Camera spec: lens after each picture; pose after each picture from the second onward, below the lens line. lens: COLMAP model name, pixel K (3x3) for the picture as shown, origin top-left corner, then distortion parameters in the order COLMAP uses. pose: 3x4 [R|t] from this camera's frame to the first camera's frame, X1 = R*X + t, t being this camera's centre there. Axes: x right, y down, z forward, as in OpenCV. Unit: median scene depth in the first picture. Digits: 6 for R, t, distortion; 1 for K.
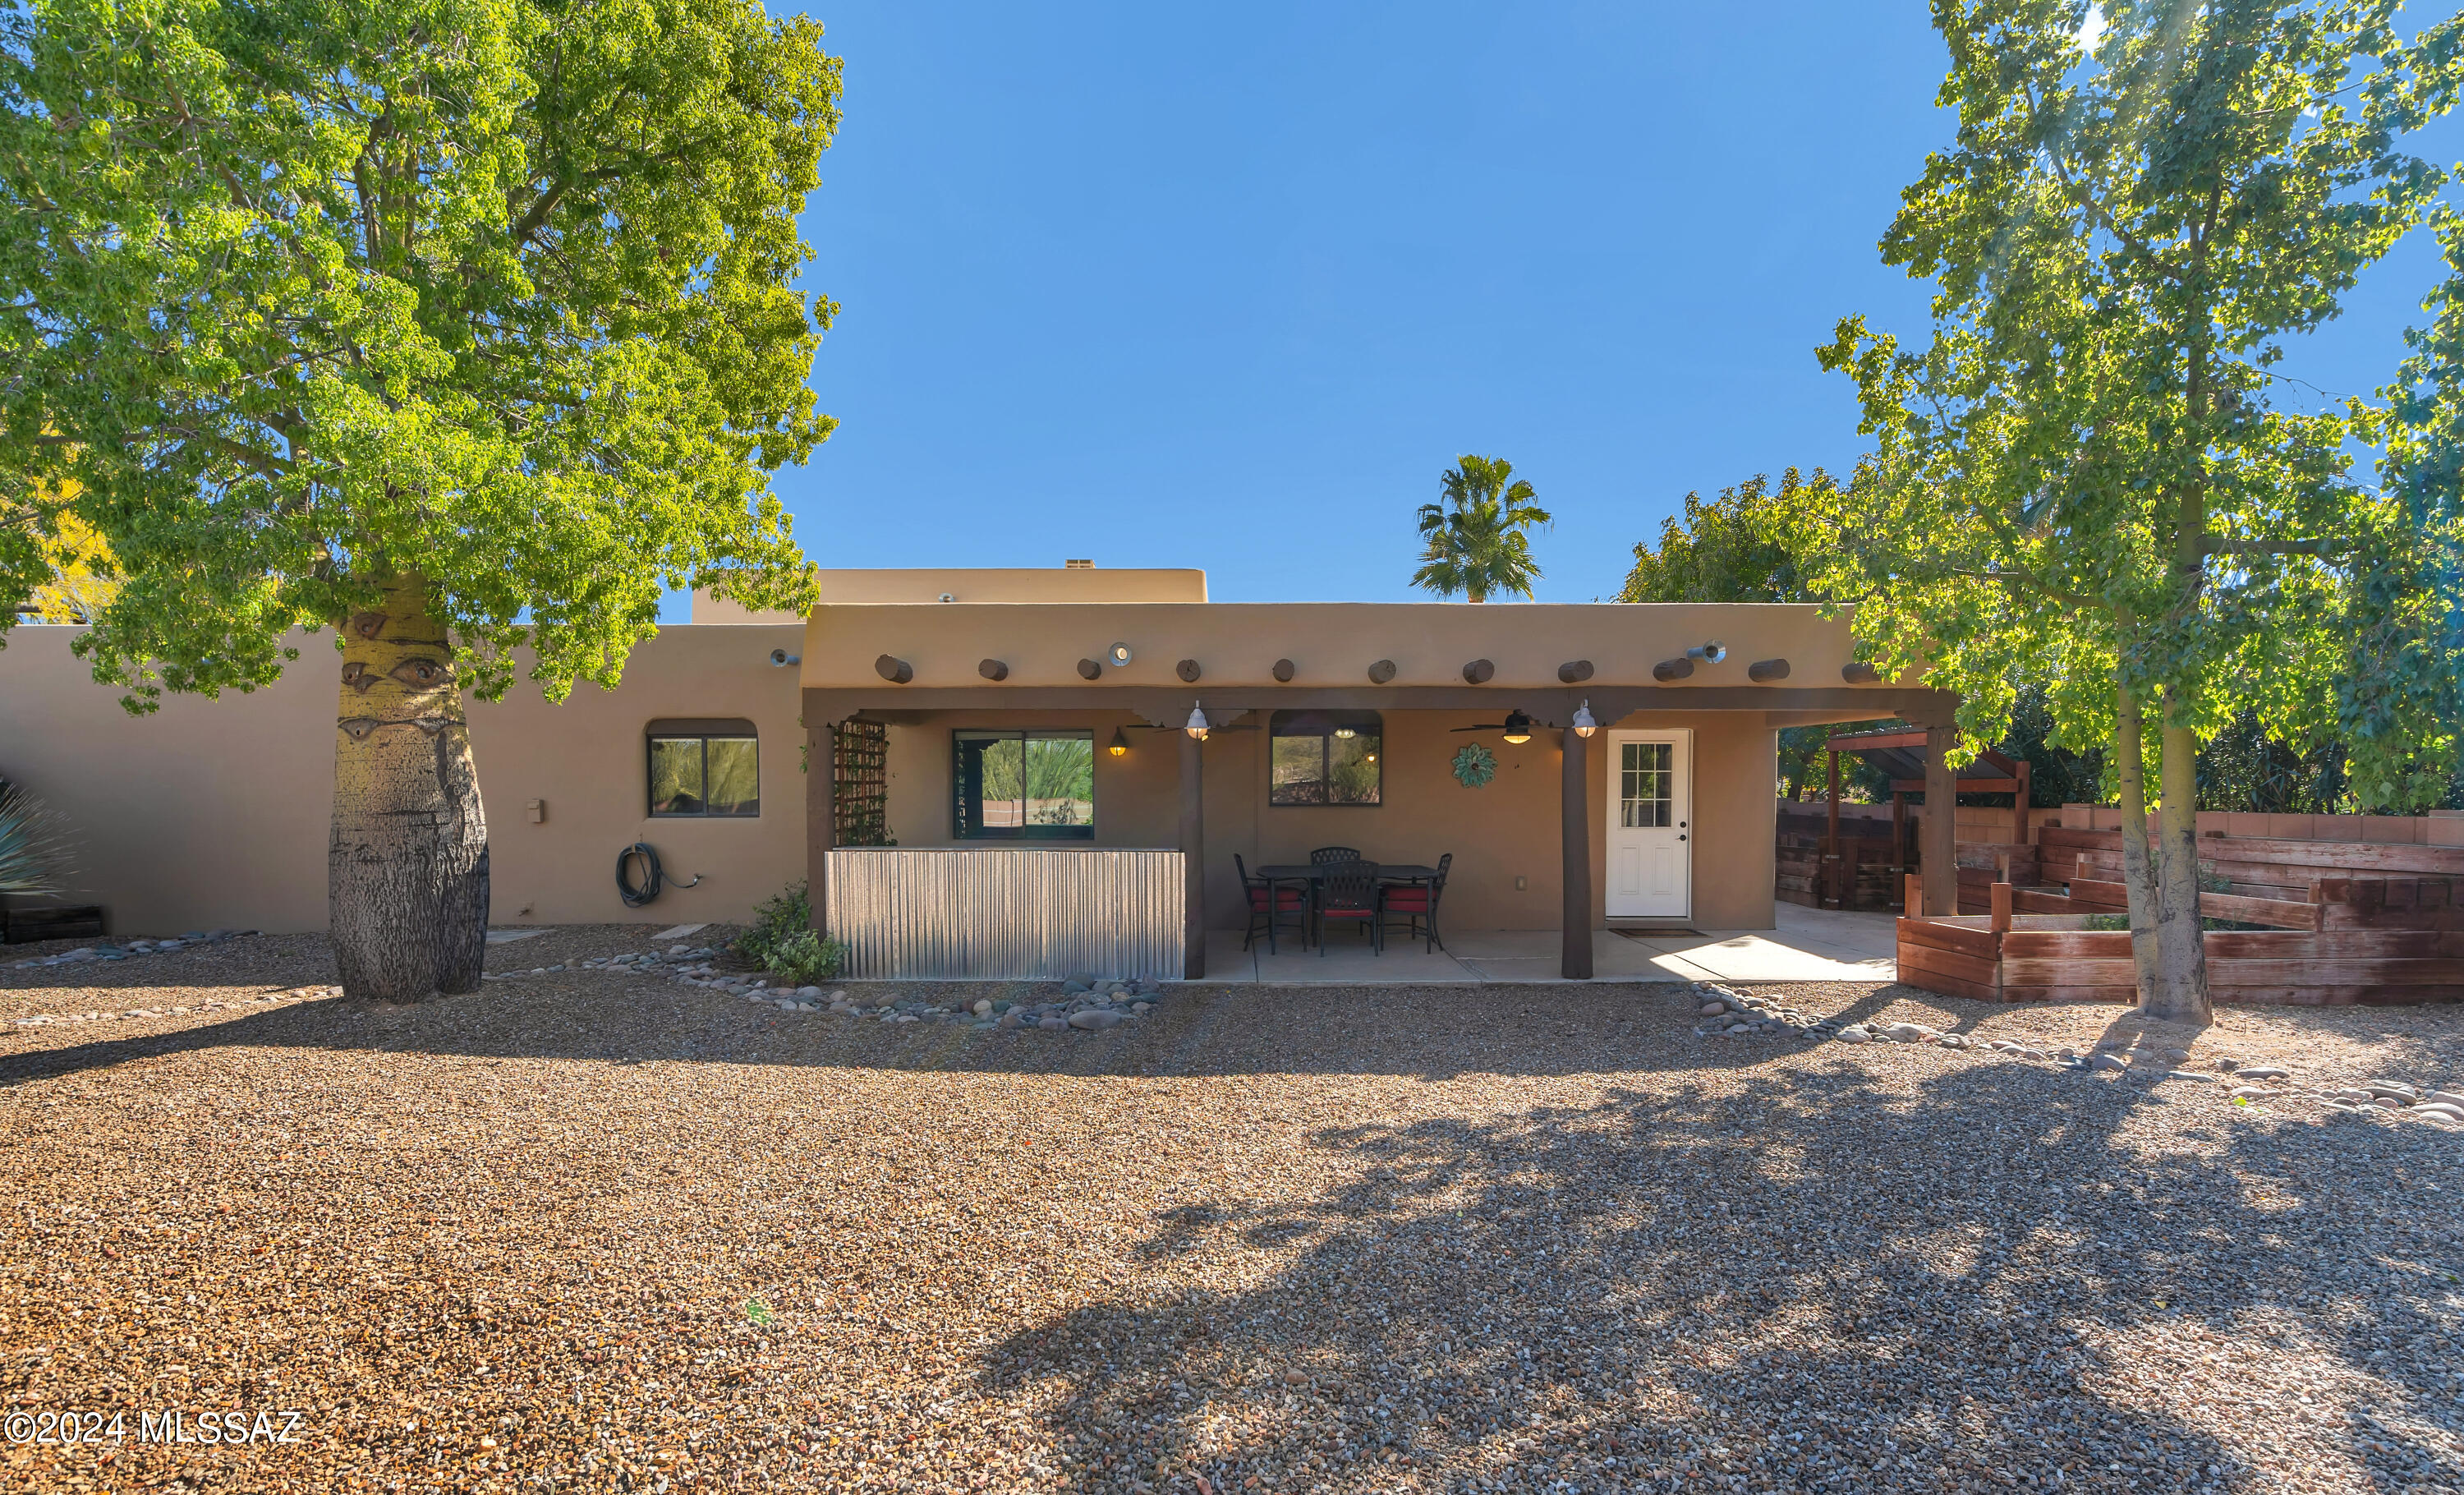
lens RADIAL K [[1187.6, 0, 1232.5], [0, 1187.6, 796.9], [0, 0, 1]] dist [0.003779, -0.000406]
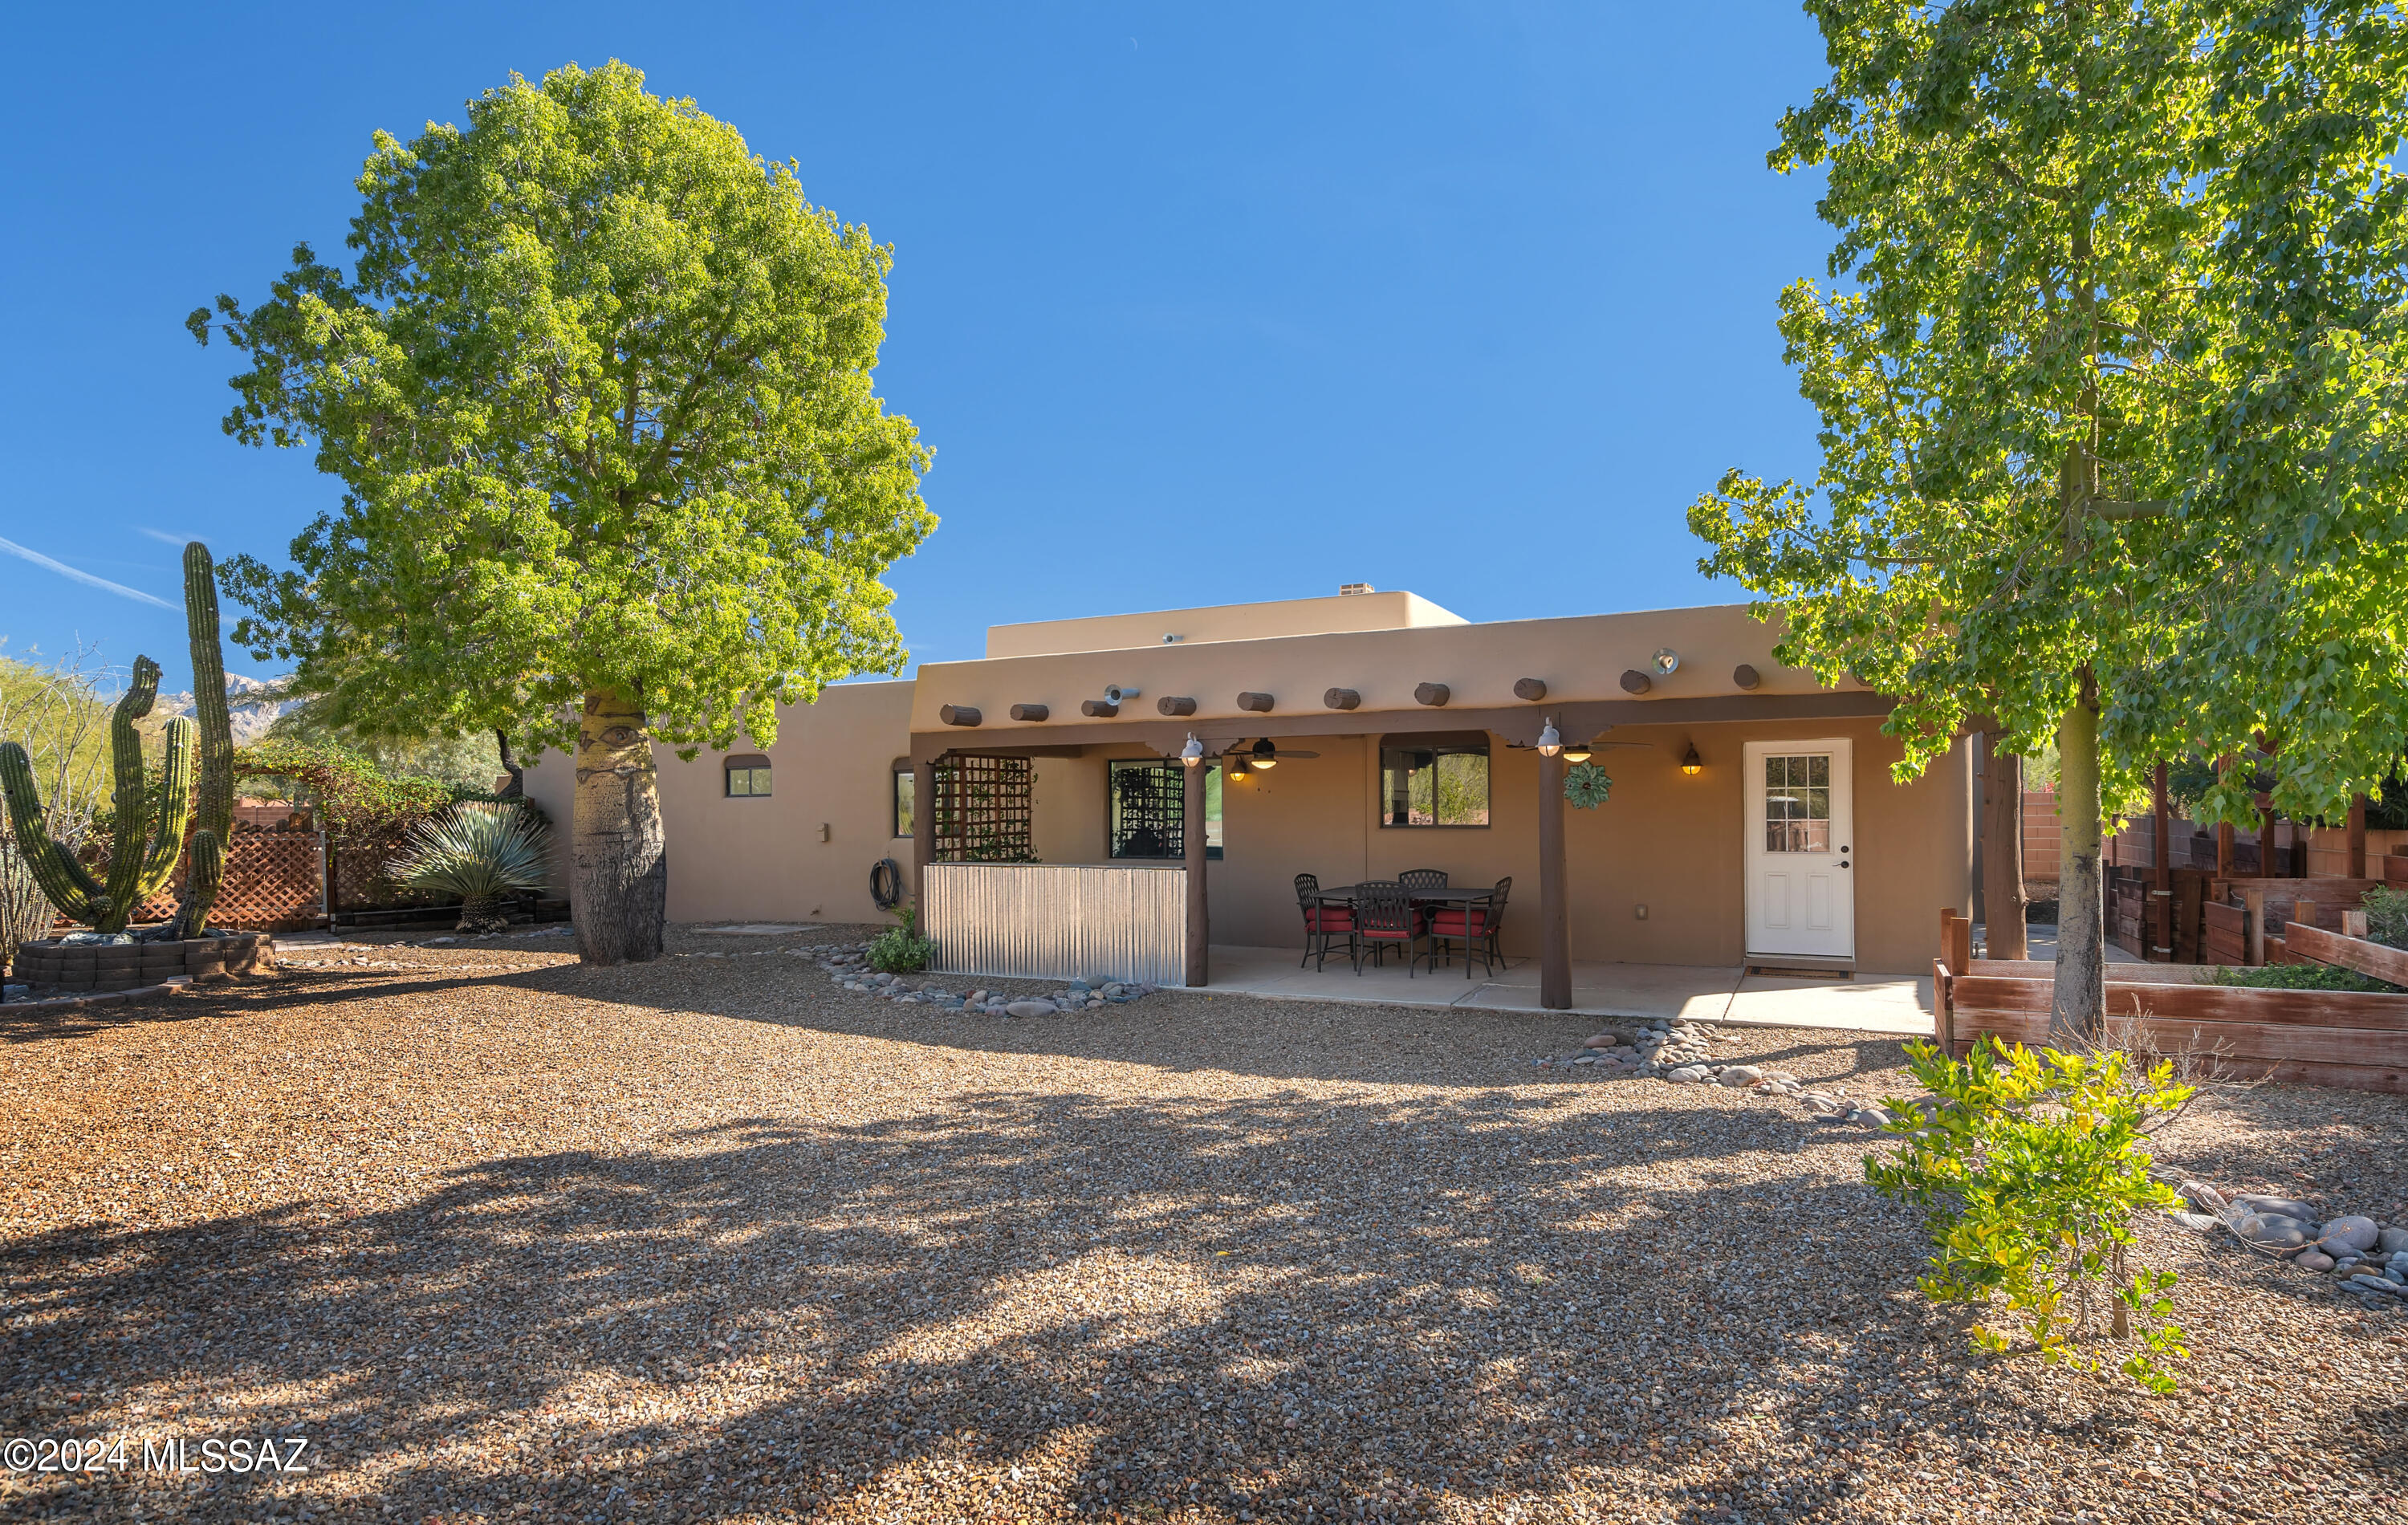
lens RADIAL K [[1279.0, 0, 1204.0], [0, 1279.0, 762.5], [0, 0, 1]] dist [0.001405, 0.000344]
pose [[0.894391, -0.023750, -0.446655, 0.632722], [0.003798, 0.998957, -0.045512, 0.000993], [0.447270, 0.039009, 0.893548, -0.067948]]
